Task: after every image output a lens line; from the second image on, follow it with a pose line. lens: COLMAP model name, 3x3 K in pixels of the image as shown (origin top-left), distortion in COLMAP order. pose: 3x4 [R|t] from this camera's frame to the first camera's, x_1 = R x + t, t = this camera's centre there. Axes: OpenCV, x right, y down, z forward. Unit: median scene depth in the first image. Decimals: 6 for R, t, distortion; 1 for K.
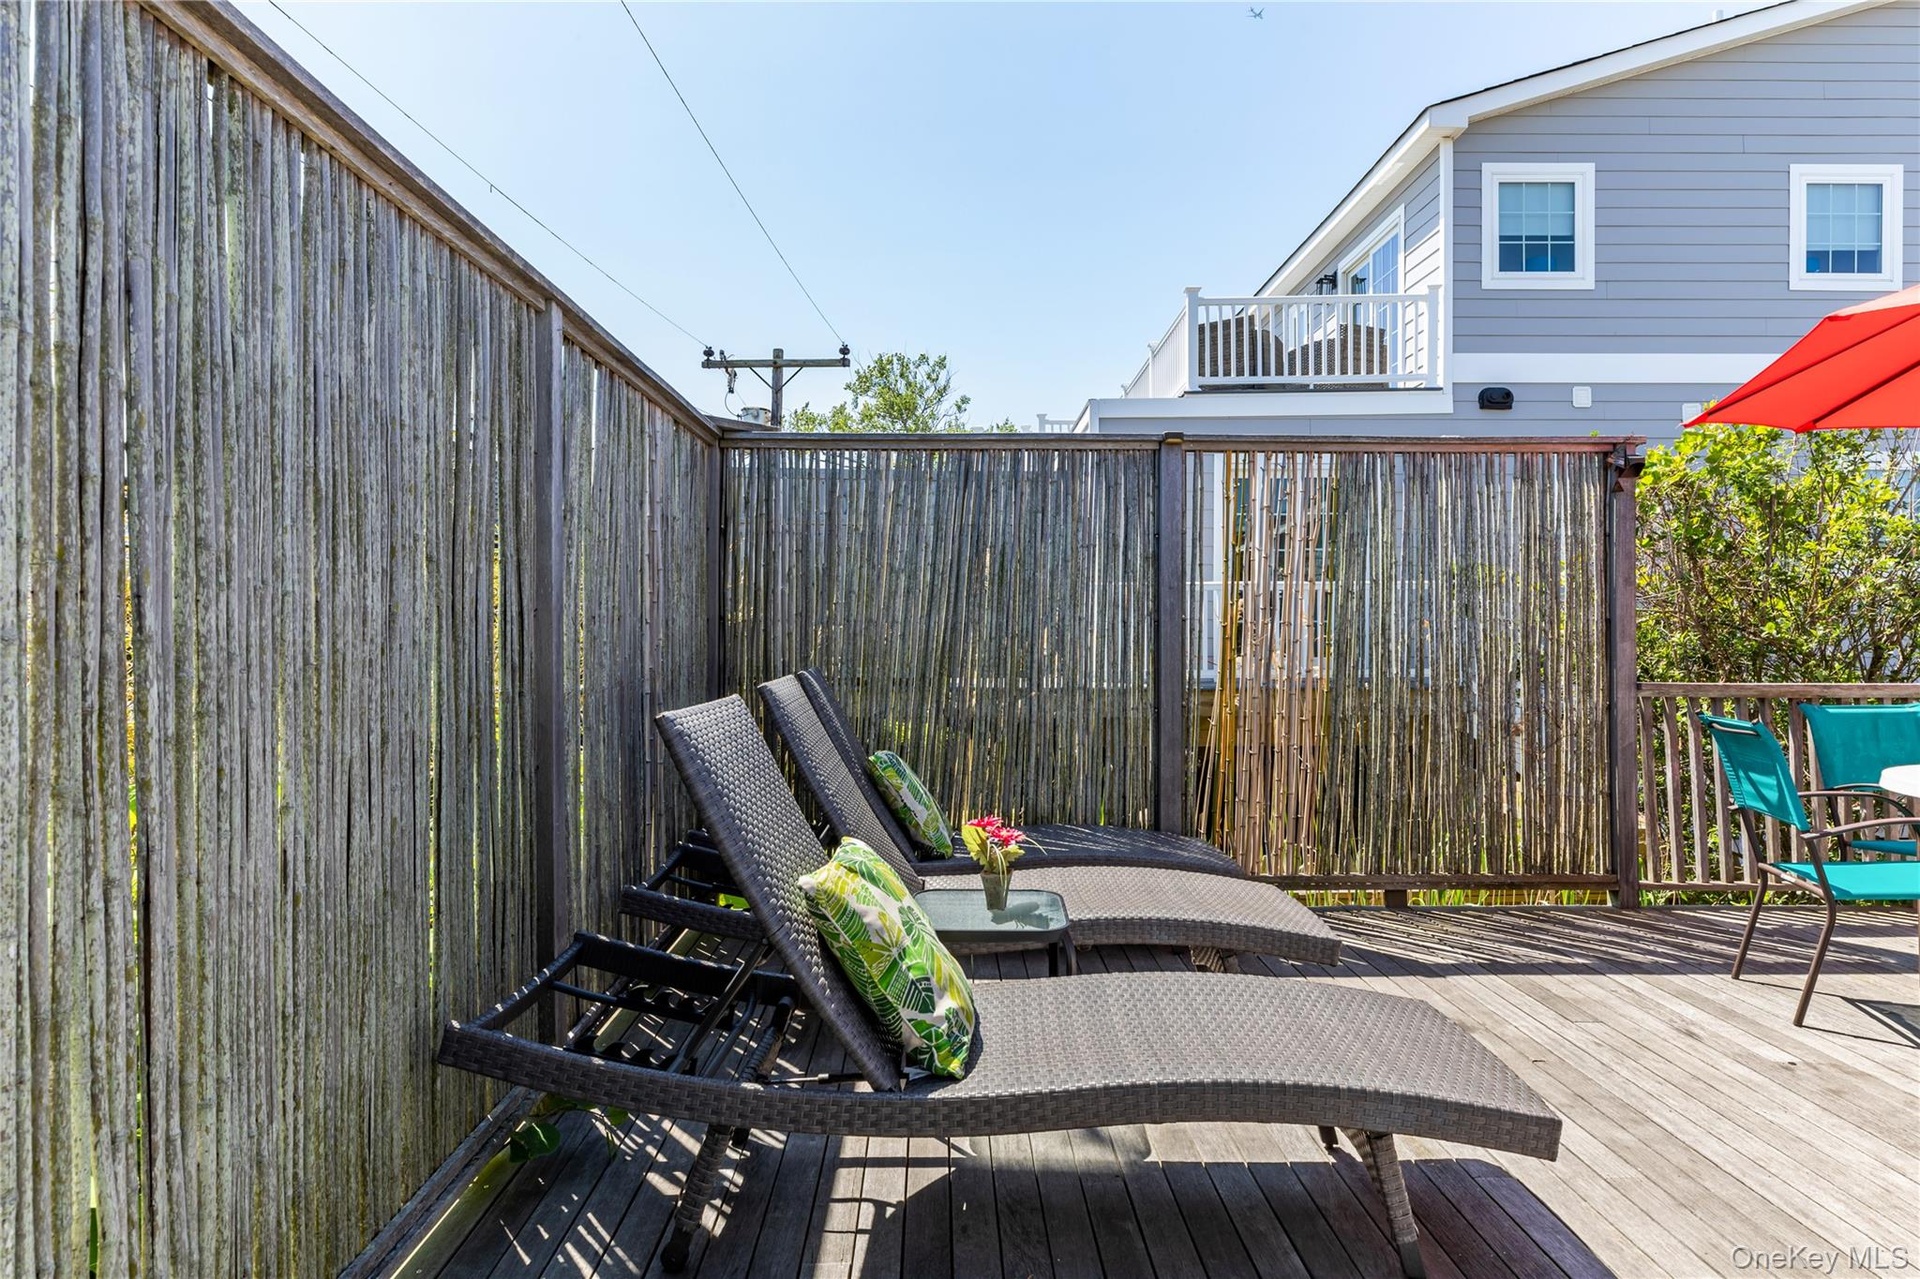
lens RADIAL K [[1075.5, 0, 955.6], [0, 1075.5, 640.6], [0, 0, 1]] dist [-0.001757, -0.001210]
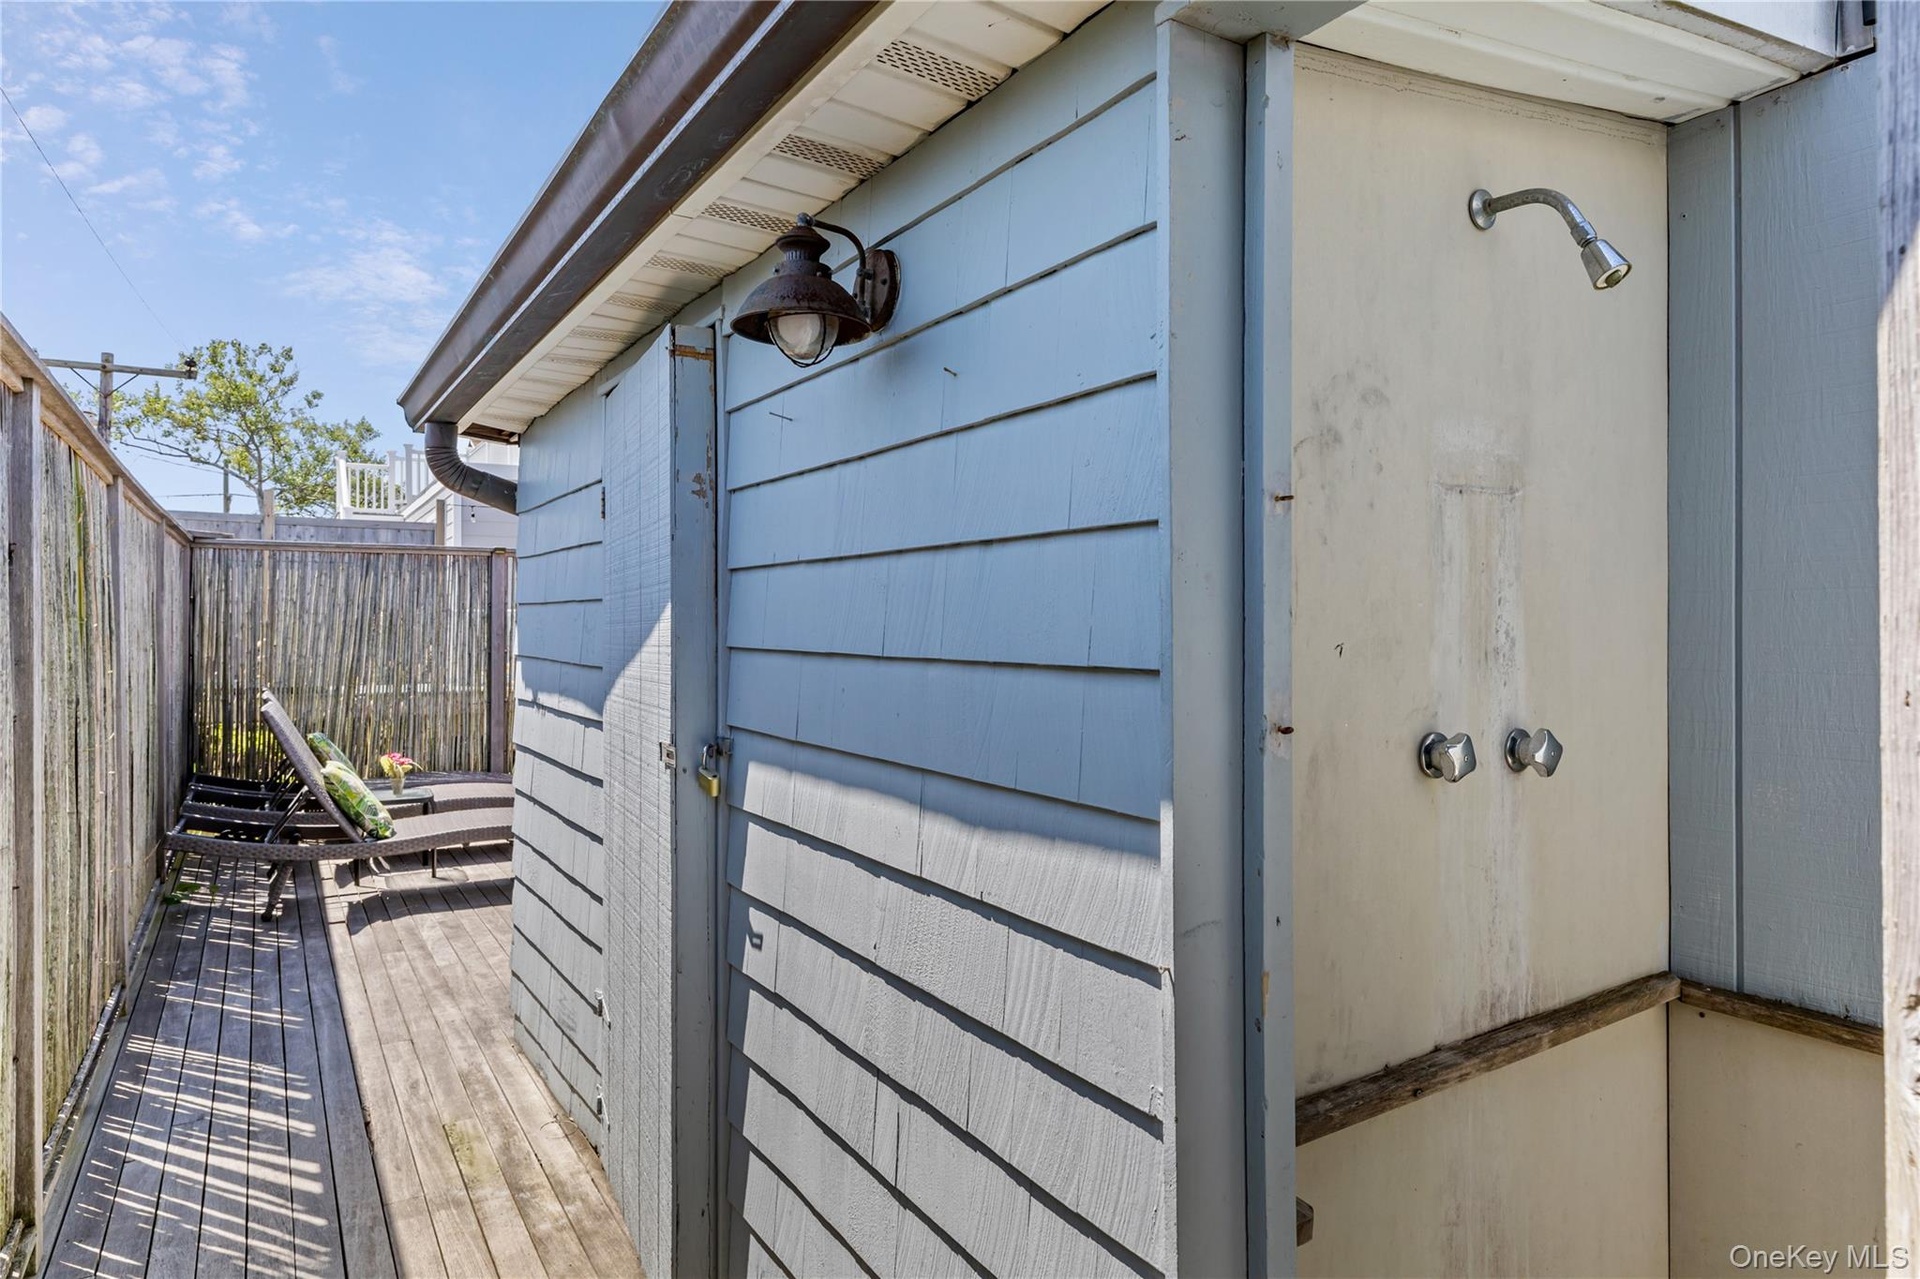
lens RADIAL K [[1075.5, 0, 958.1], [0, 1075.5, 625.5], [0, 0, 1]] dist [-0.001757, -0.001210]
pose [[0.848079, 0.002899, 0.529863, -0.096700], [0.002433, 0.999953, -0.009364, -0.045875], [-0.529865, 0.009230, 0.848032, -0.915460]]
